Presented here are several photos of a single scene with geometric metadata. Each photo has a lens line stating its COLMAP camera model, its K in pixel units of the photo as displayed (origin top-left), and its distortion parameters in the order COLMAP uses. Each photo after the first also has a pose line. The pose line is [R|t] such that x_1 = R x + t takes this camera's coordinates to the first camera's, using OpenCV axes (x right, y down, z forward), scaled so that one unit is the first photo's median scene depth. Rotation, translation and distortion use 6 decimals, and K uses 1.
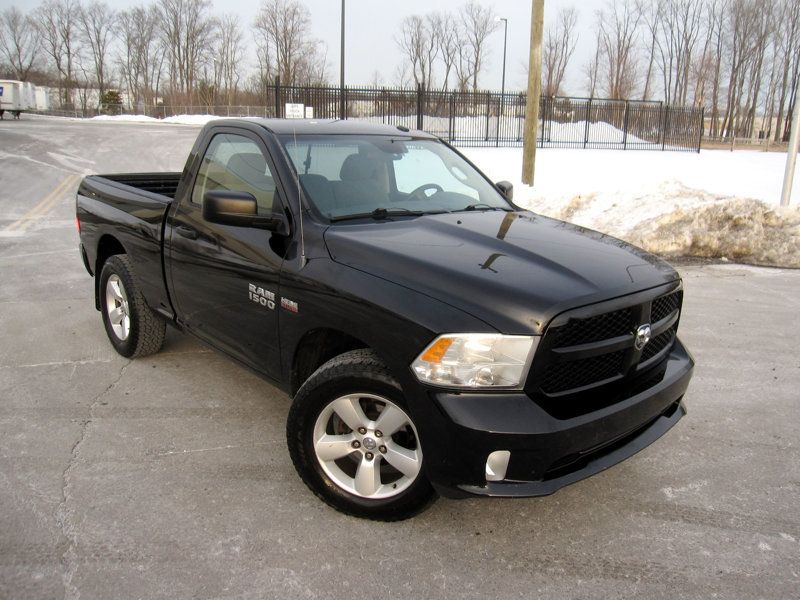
lens RADIAL K [[666.7, 0, 400.0], [0, 666.7, 300.0], [0, 0, 1]] dist [-0.070674, 0.051675]
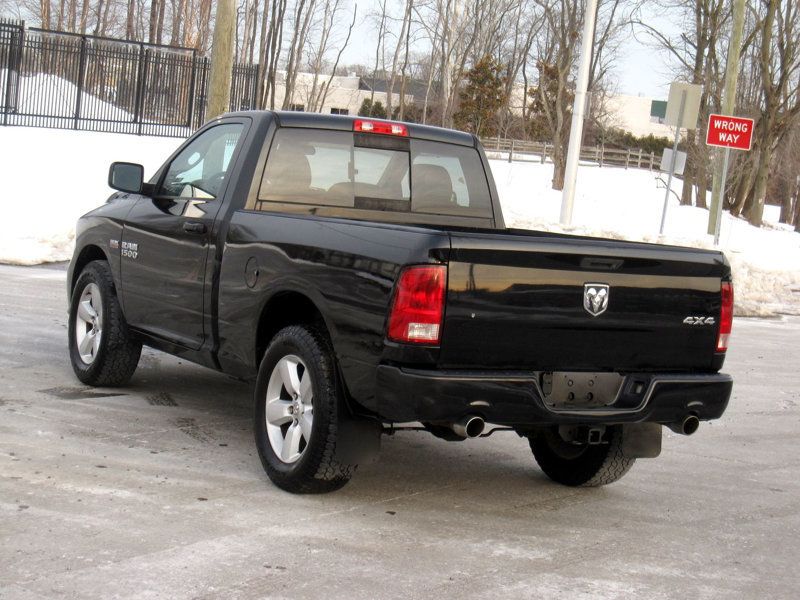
lens RADIAL K [[1583.7, 0, 400.0], [0, 1583.7, 300.0], [0, 0, 1]] dist [-0.158739, 0.047933]
pose [[0.782781, -0.018605, 0.622019, -0.248299], [0.082205, 0.993885, -0.073723, 0.017037], [-0.616843, 0.108842, 0.779524, -0.095965]]
